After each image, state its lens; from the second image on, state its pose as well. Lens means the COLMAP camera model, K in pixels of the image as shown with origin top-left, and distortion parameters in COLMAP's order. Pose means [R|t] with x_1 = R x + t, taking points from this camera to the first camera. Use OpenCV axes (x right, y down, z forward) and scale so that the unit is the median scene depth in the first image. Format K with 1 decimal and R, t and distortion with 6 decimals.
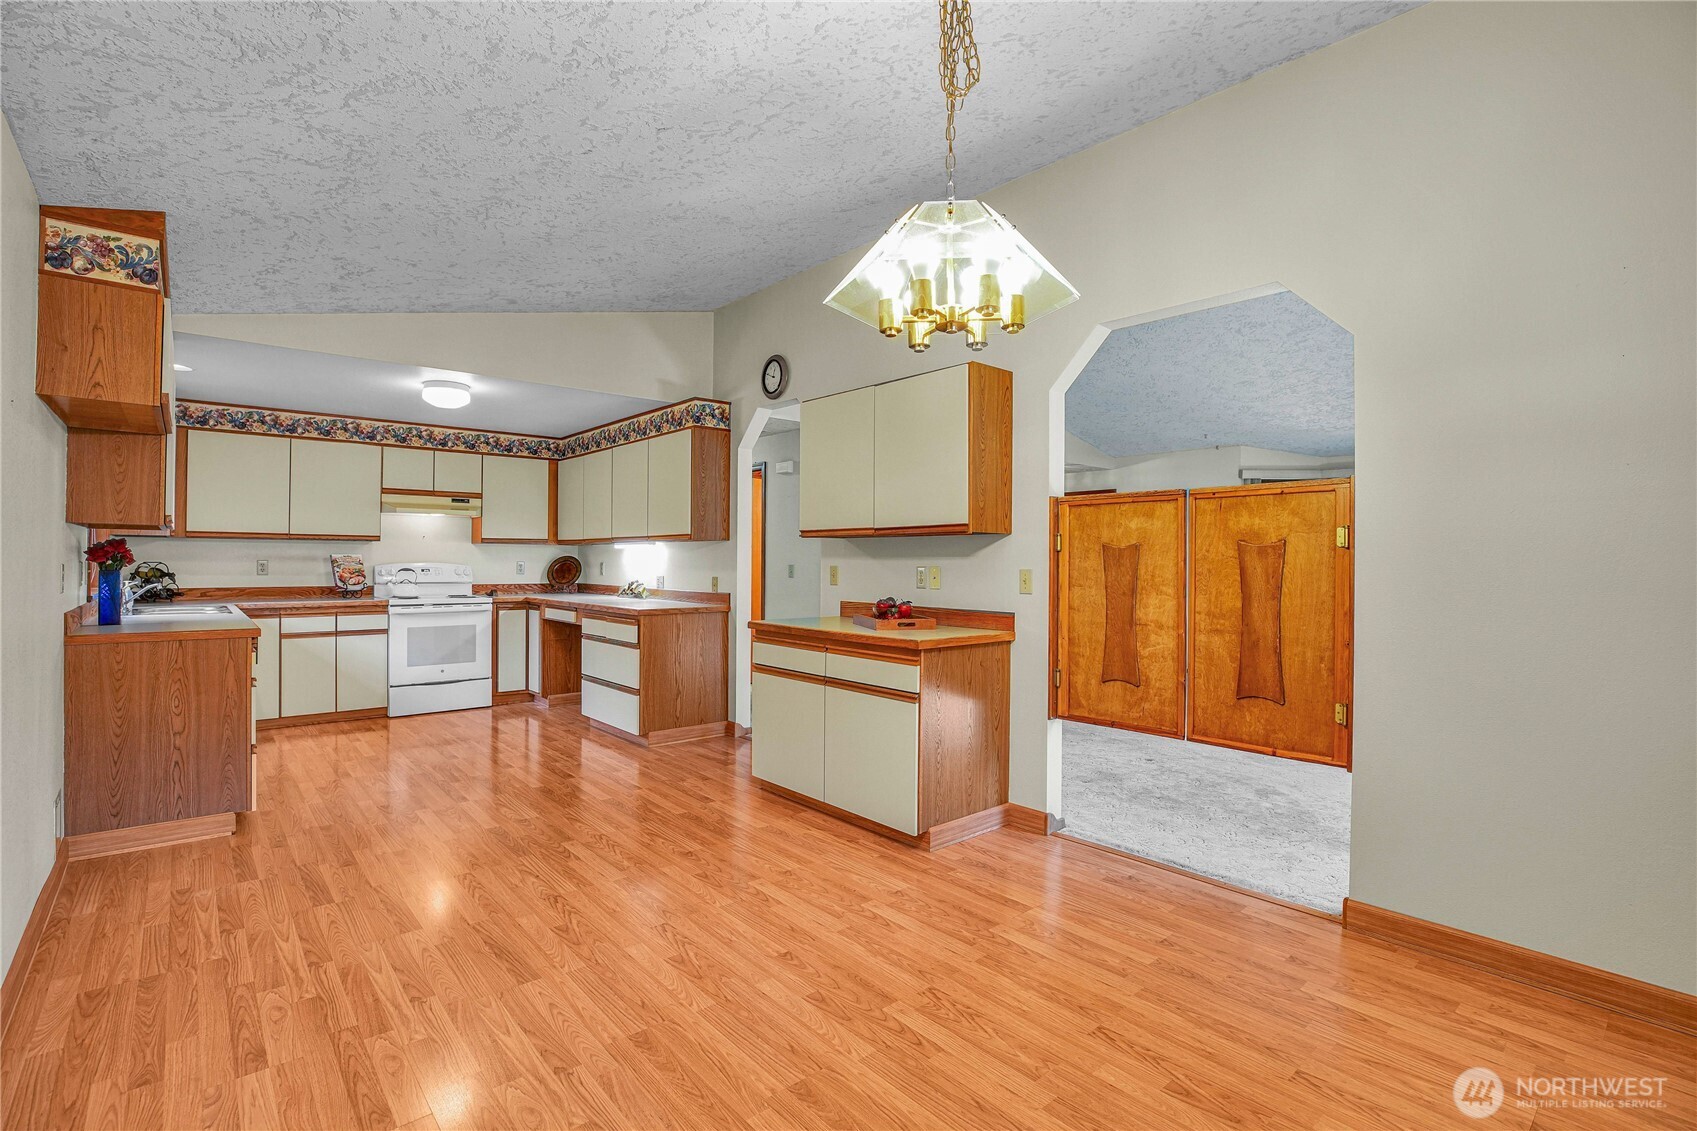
lens RADIAL K [[811.7, 0, 842.4], [0, 811.7, 569.7], [0, 0, 1]] dist [-0.005205, -0.002095]
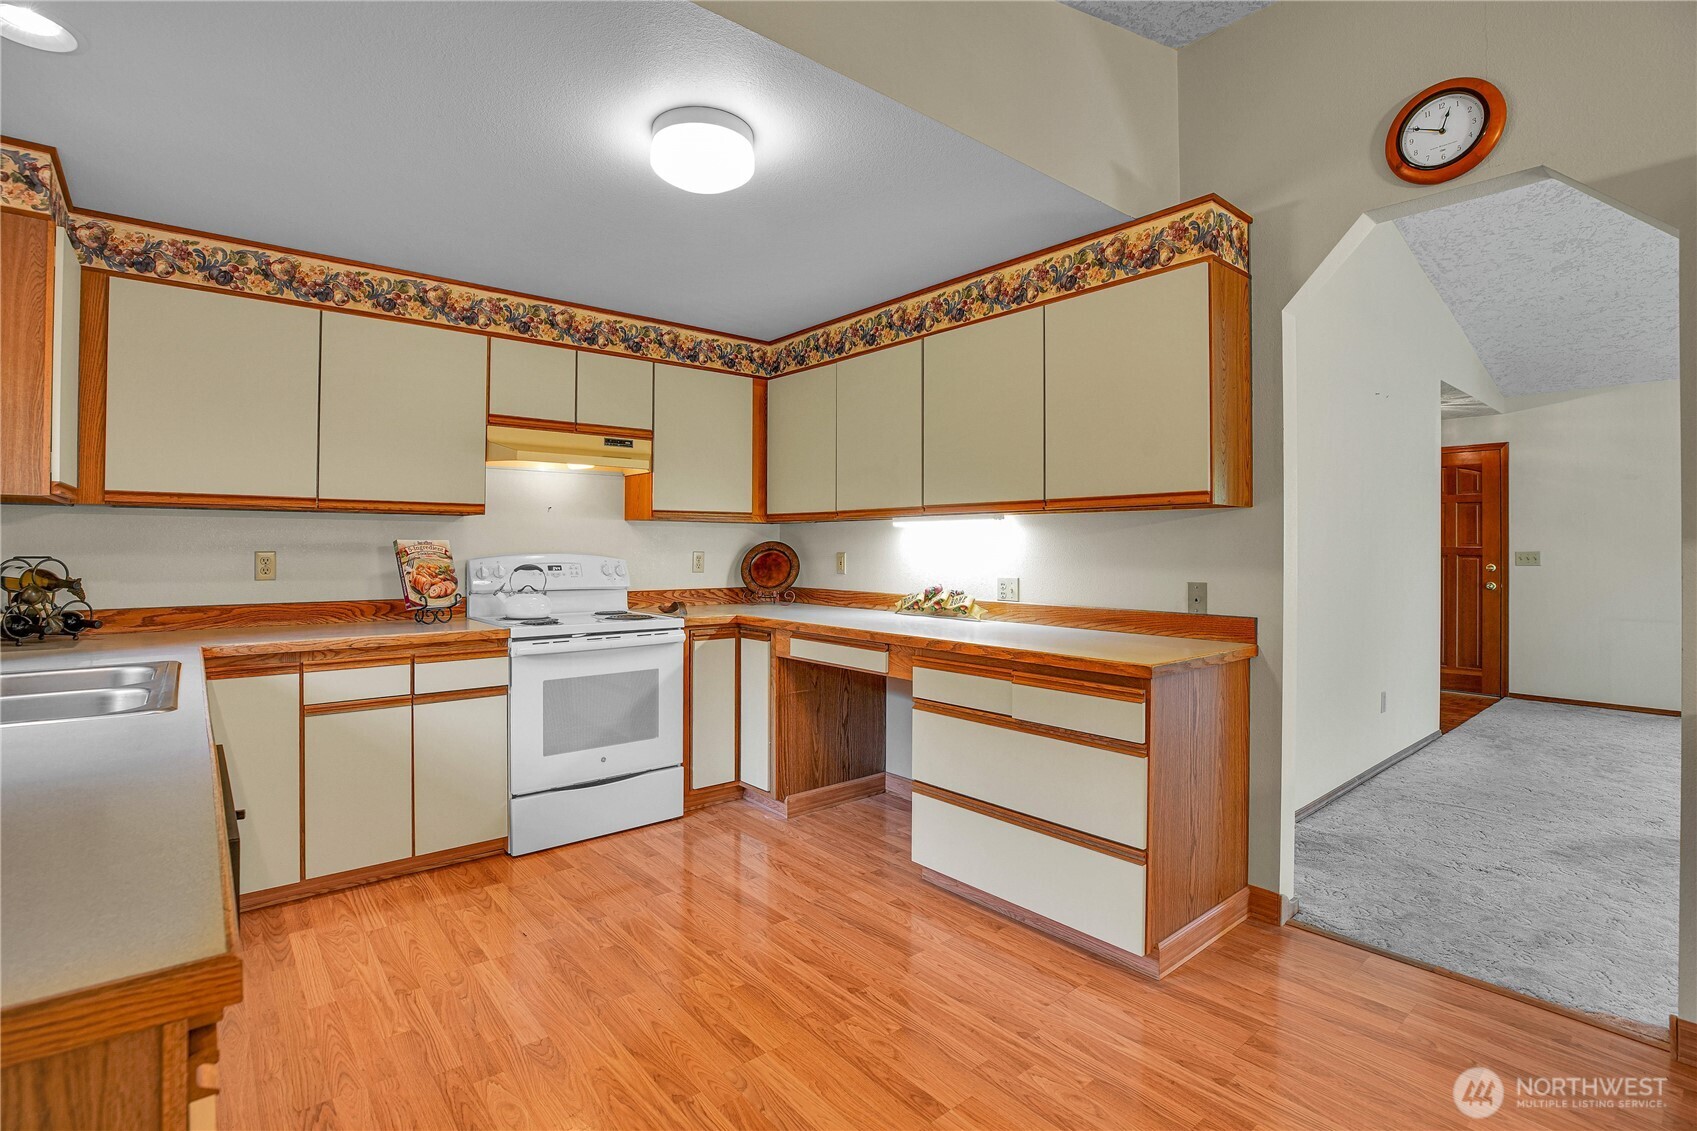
lens RADIAL K [[811.7, 0, 833.5], [0, 811.7, 544.2], [0, 0, 1]] dist [-0.005205, -0.002095]
pose [[0.999982, -0.004070, 0.004411, -0.347301], [0.004132, 0.999894, -0.013986, -0.007371], [-0.004354, 0.014004, 0.999892, 0.471944]]
